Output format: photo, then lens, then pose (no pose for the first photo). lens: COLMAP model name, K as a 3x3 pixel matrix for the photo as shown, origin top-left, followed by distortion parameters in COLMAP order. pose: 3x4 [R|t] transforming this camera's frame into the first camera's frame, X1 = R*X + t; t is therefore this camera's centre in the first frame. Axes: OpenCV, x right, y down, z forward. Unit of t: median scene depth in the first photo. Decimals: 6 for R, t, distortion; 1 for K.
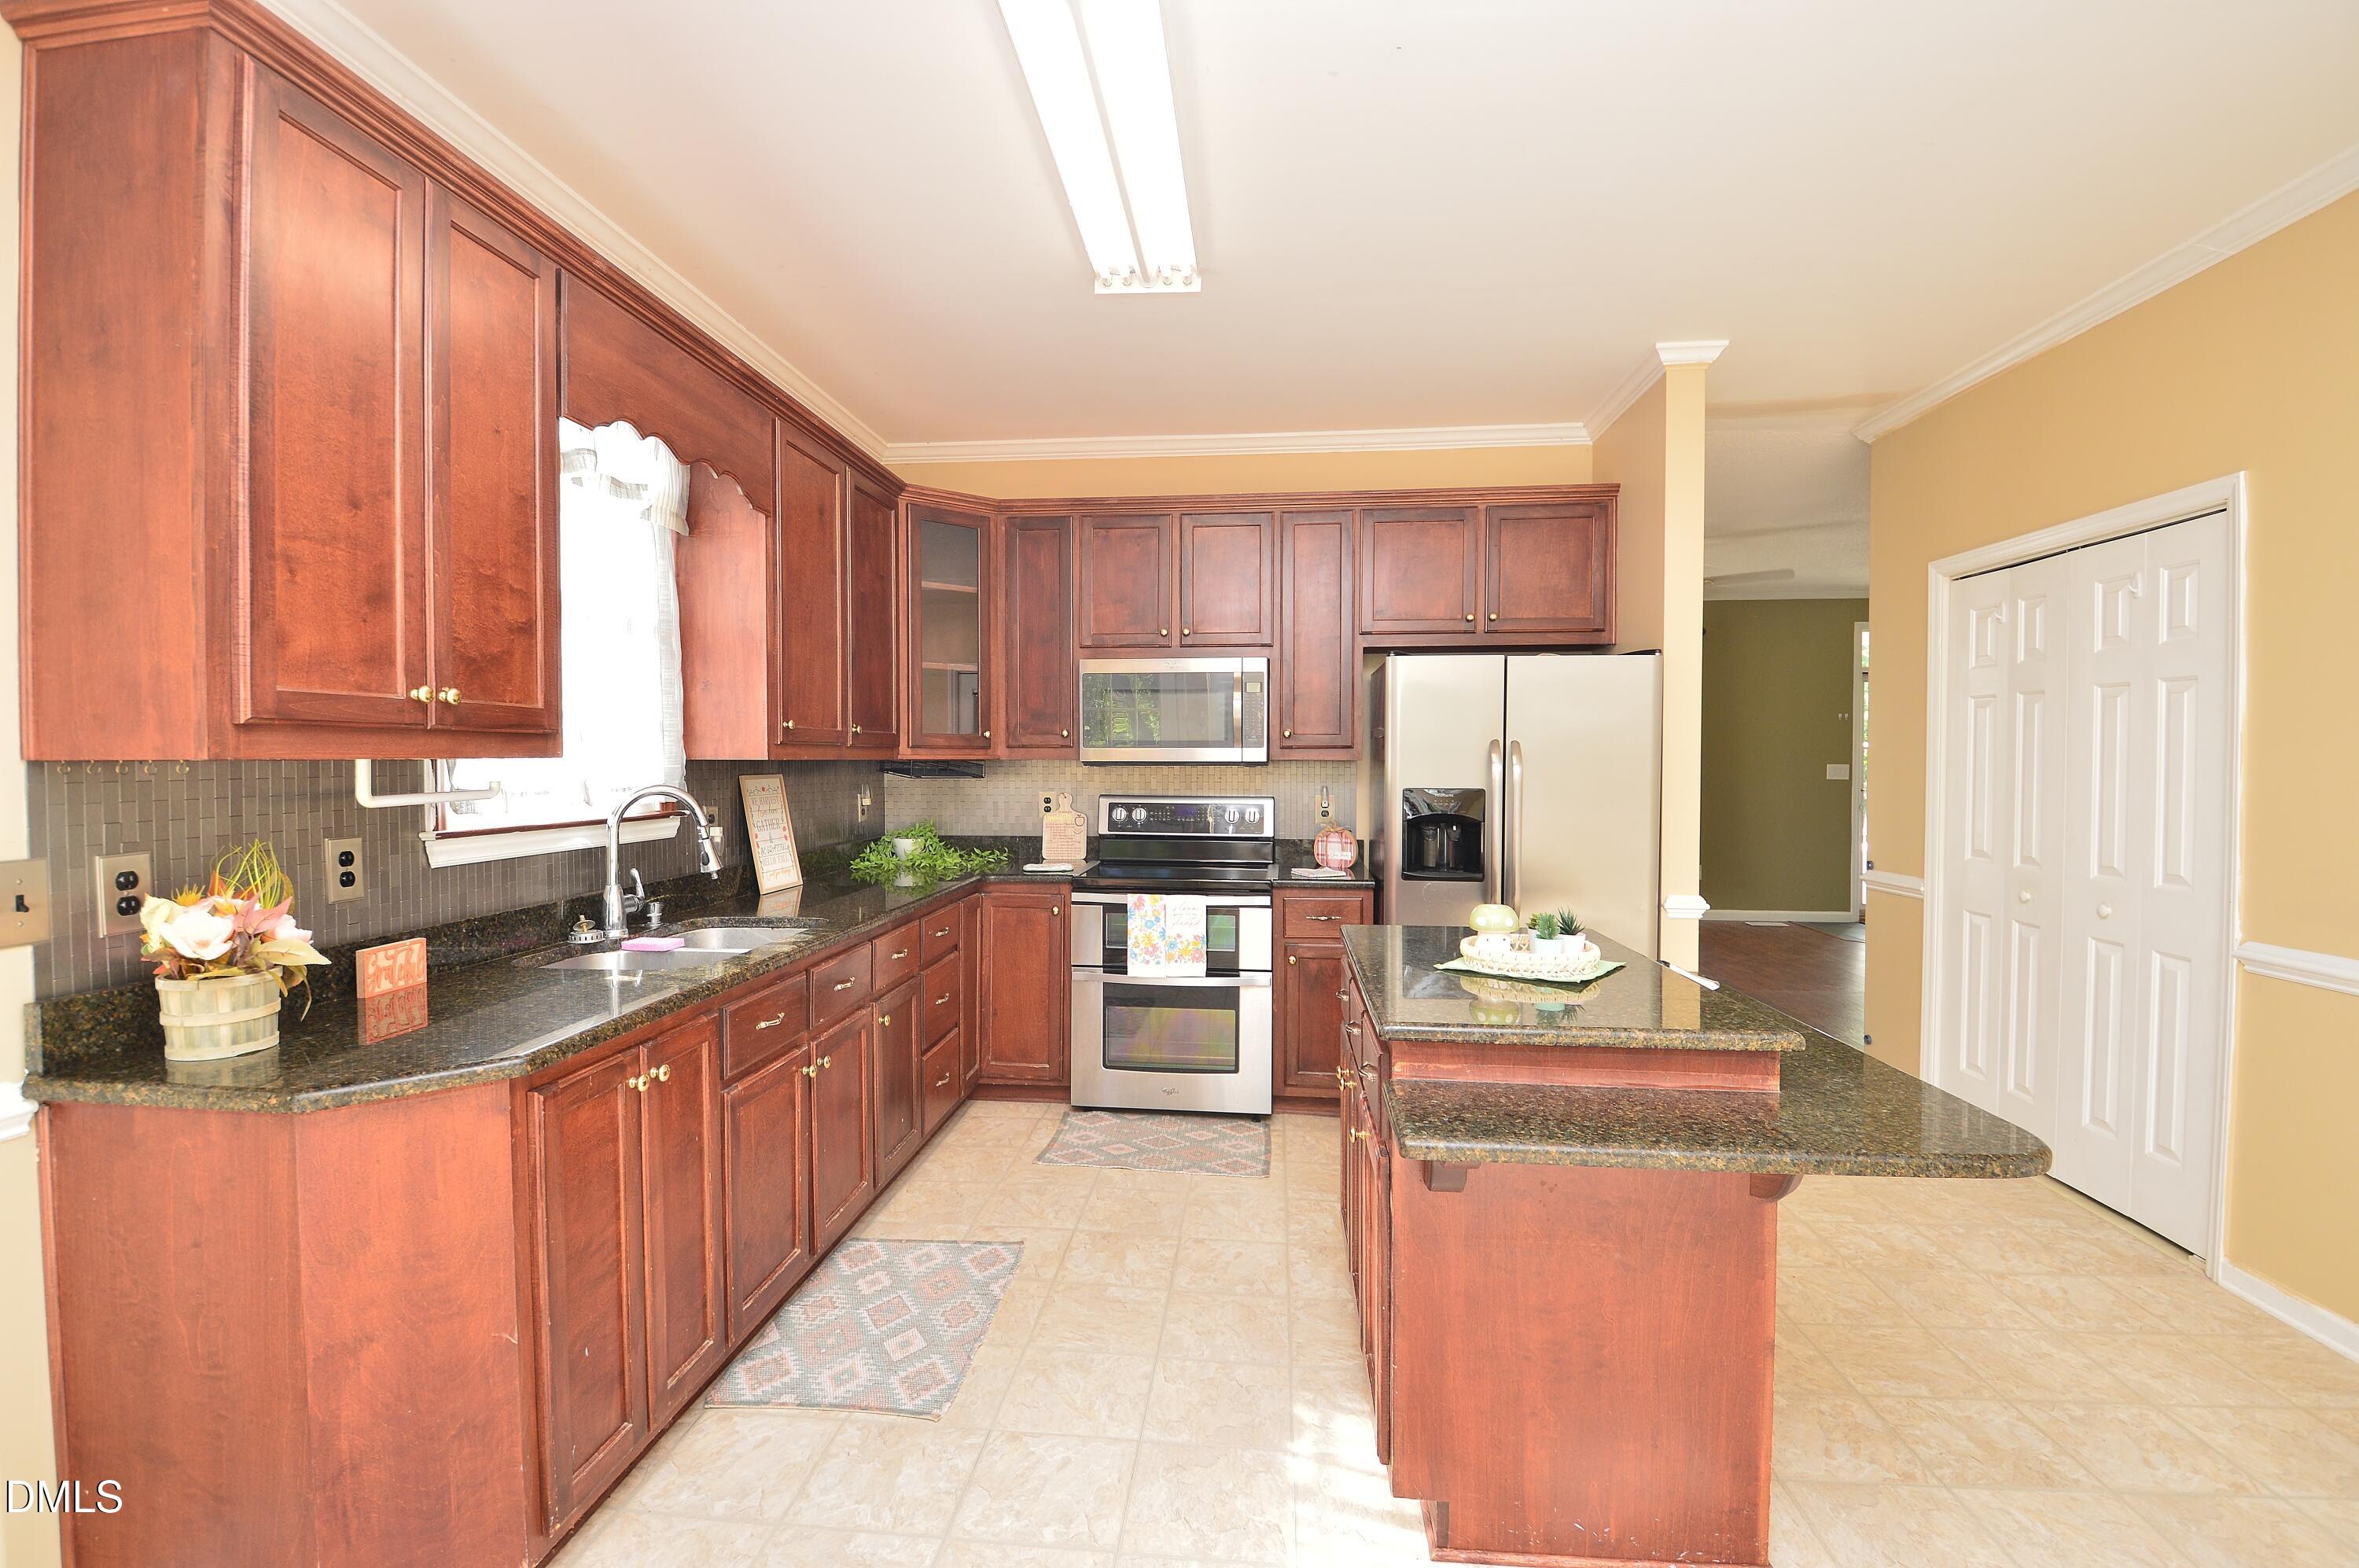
lens RADIAL K [[1013.3, 0, 1169.4], [0, 1013.3, 781.7], [0, 0, 1]] dist [0.002010, -0.023618]
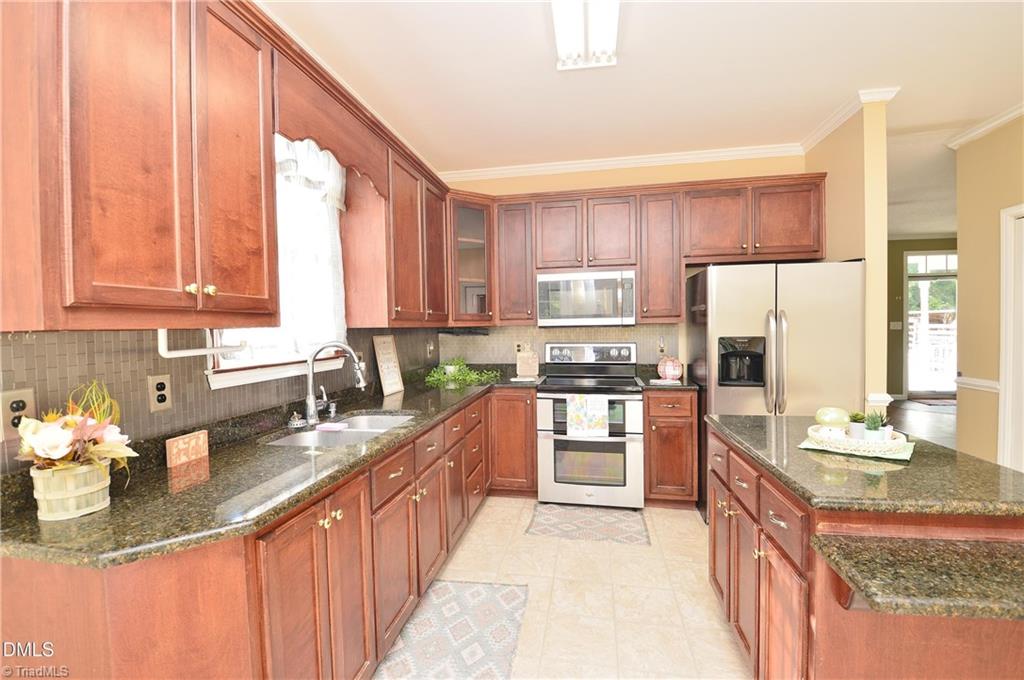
lens RADIAL K [[445.2, 0, 512.0], [0, 445.2, 340.0], [0, 0, 1]] dist [0.001159, -0.019029]
pose [[0.996250, -0.015309, -0.085151, -0.099772], [0.016002, 0.999844, 0.007463, -0.000441], [0.085023, -0.008798, 0.996340, 0.197405]]
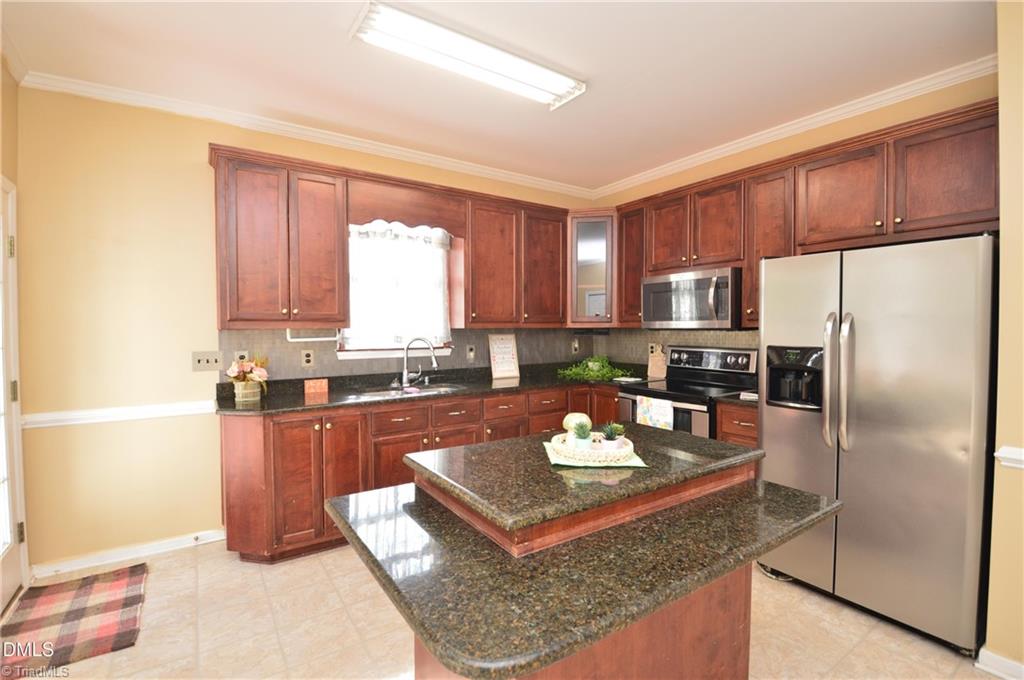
lens RADIAL K [[439.8, 0, 507.6], [0, 439.8, 339.0], [0, 0, 1]] dist [0.002010, -0.023618]
pose [[0.652751, 0.016636, -0.757390, 0.613500], [-0.012555, 0.999859, 0.011141, -0.008022], [0.757469, 0.002237, 0.652868, 0.342784]]
